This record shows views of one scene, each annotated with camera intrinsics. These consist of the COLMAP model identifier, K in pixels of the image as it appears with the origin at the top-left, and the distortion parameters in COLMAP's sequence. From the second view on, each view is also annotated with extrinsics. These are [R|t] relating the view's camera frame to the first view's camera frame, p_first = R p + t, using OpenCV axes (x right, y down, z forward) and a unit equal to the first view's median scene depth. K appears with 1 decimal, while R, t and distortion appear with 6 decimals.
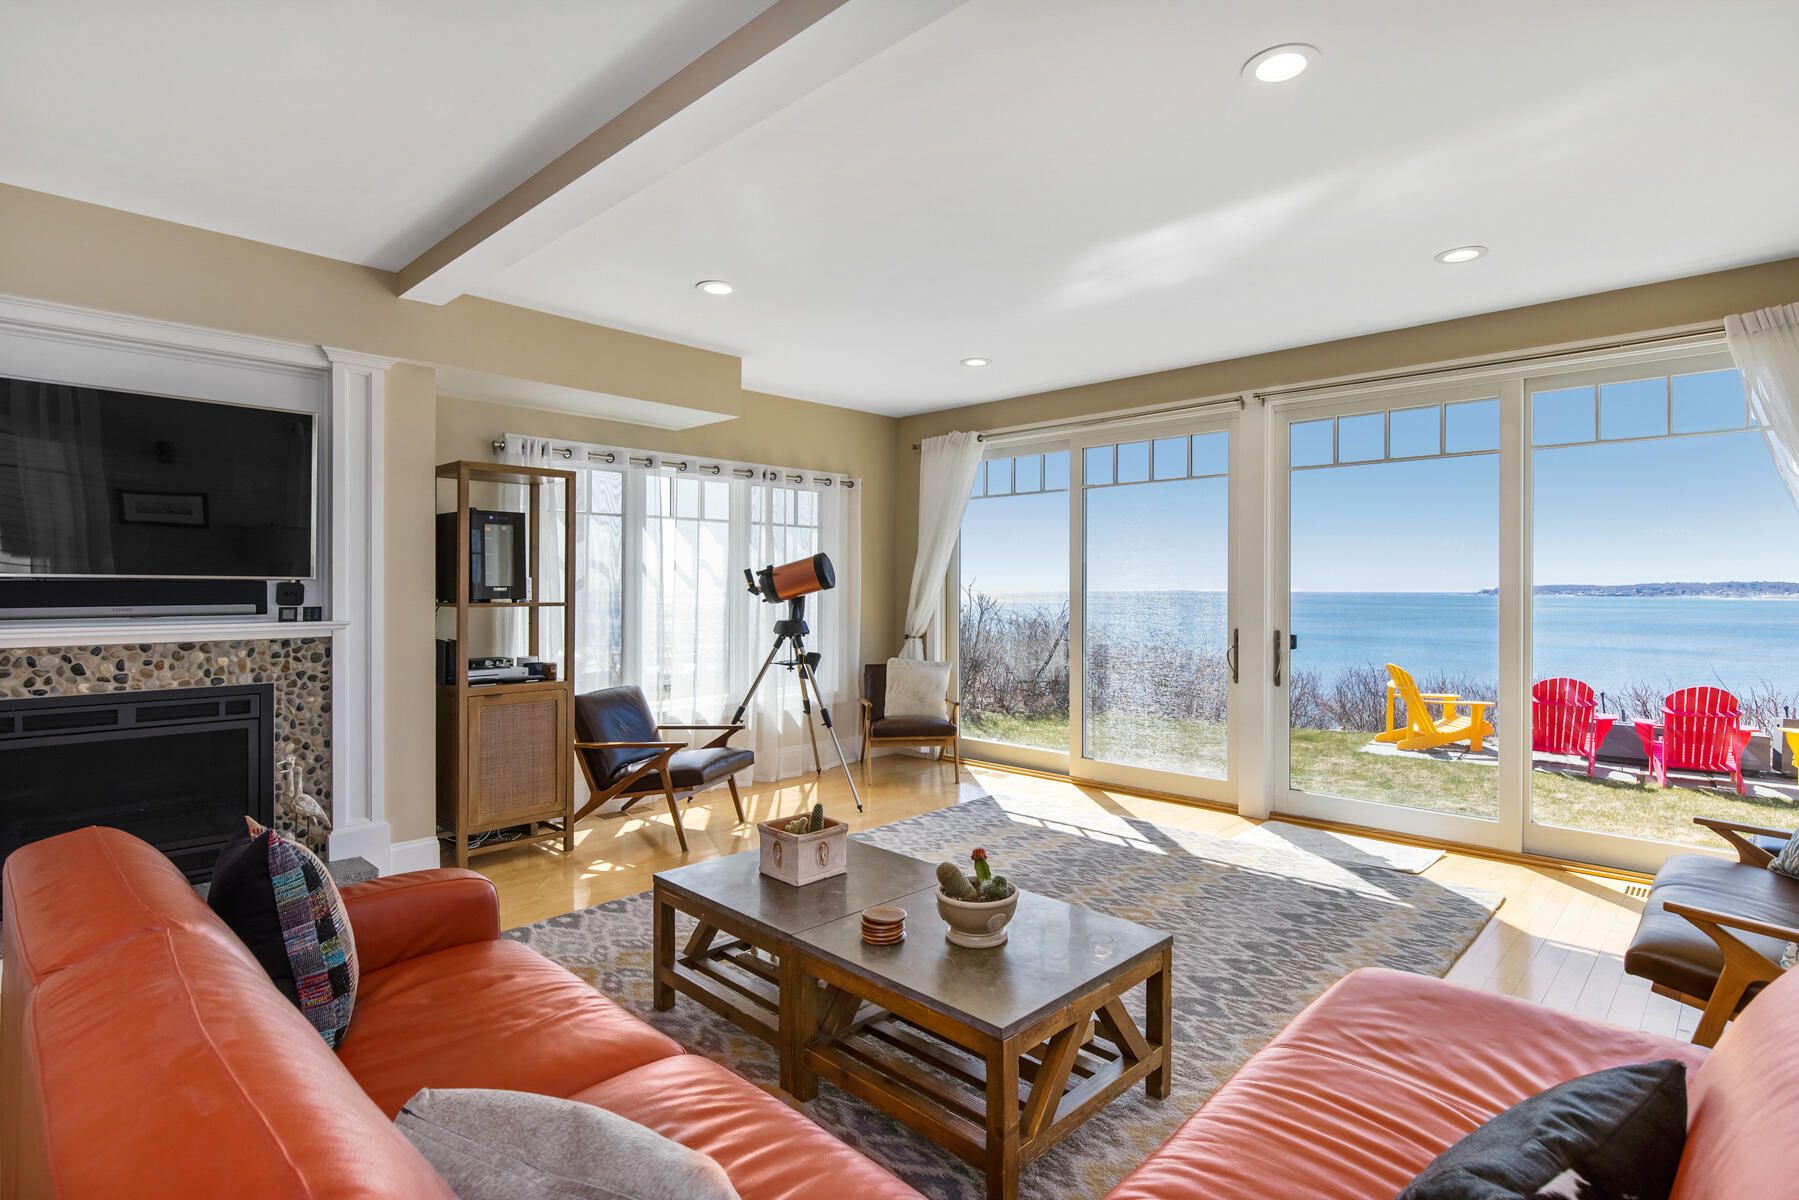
lens RADIAL K [[896.1, 0, 907.4], [0, 896.1, 590.4], [0, 0, 1]] dist [0.001679, -0.000592]
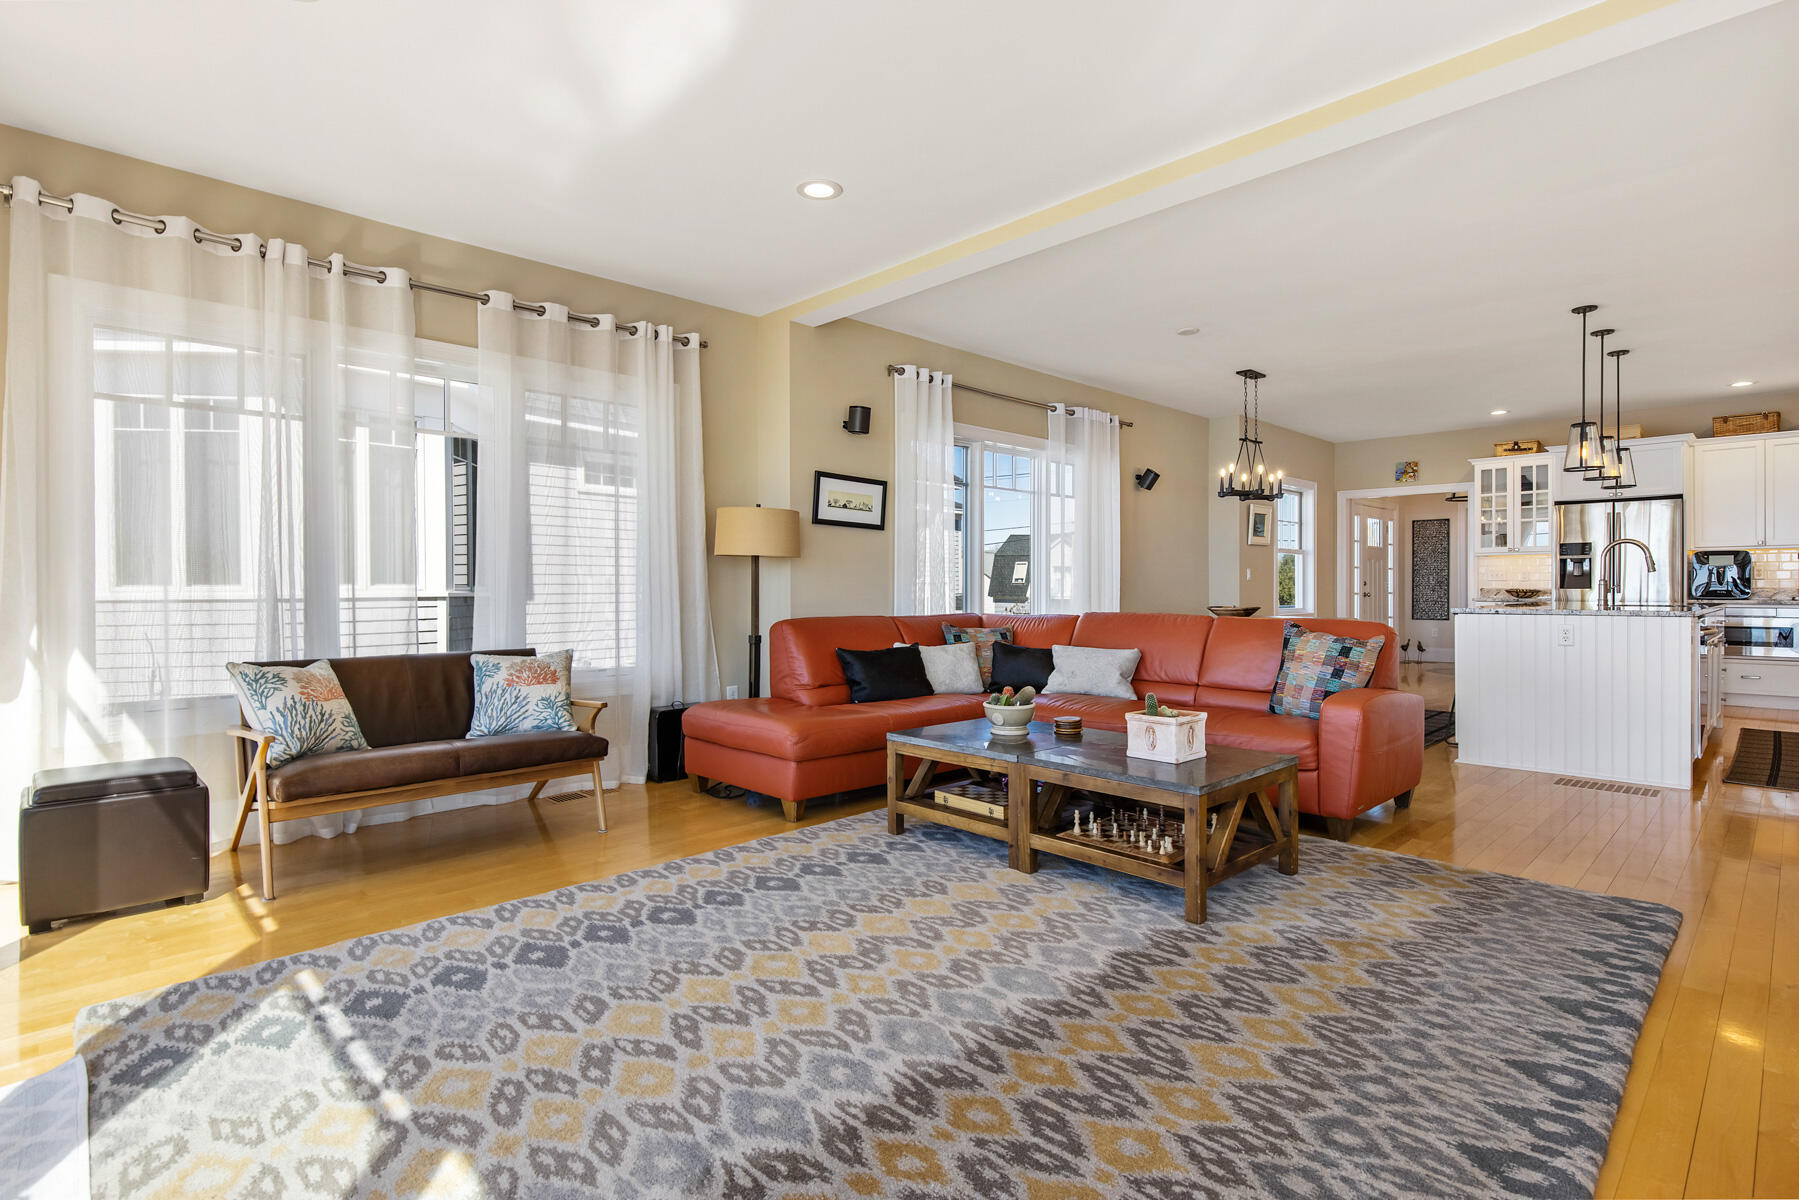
lens RADIAL K [[896.1, 0, 907.4], [0, 896.1, 590.4], [0, 0, 1]] dist [0.001679, -0.000592]
pose [[-0.999535, 0.002849, 0.030367, 0.129850], [0.003013, 0.999981, 0.005345, 0.075058], [-0.030351, 0.005434, -0.999525, 1.597690]]
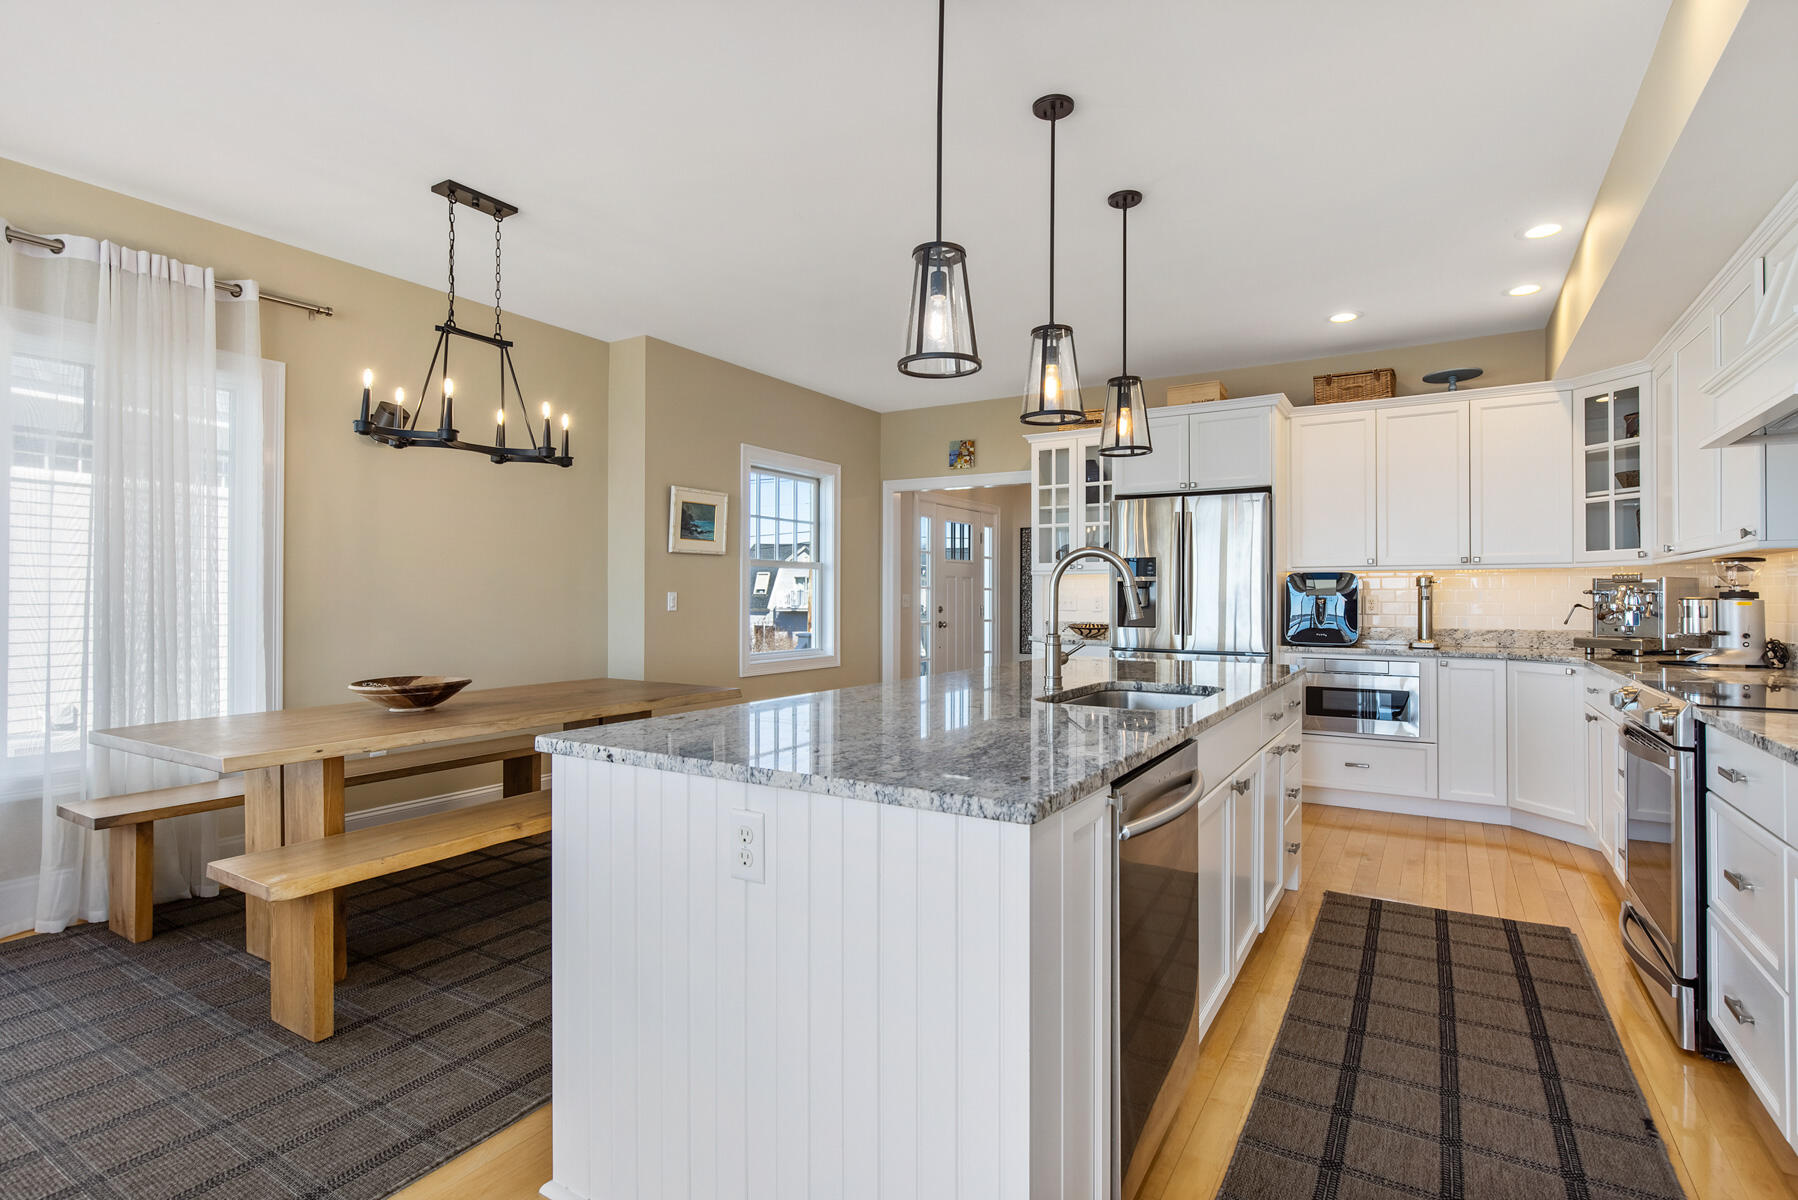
lens RADIAL K [[845.5, 0, 899.0], [0, 845.5, 600.0], [0, 0, 1]] dist [-0.036050, -0.000628]
pose [[-0.983302, -0.001975, -0.181973, -0.786386], [-0.003220, 0.999973, 0.006548, 0.037301], [0.181955, 0.007024, -0.983282, 0.646058]]
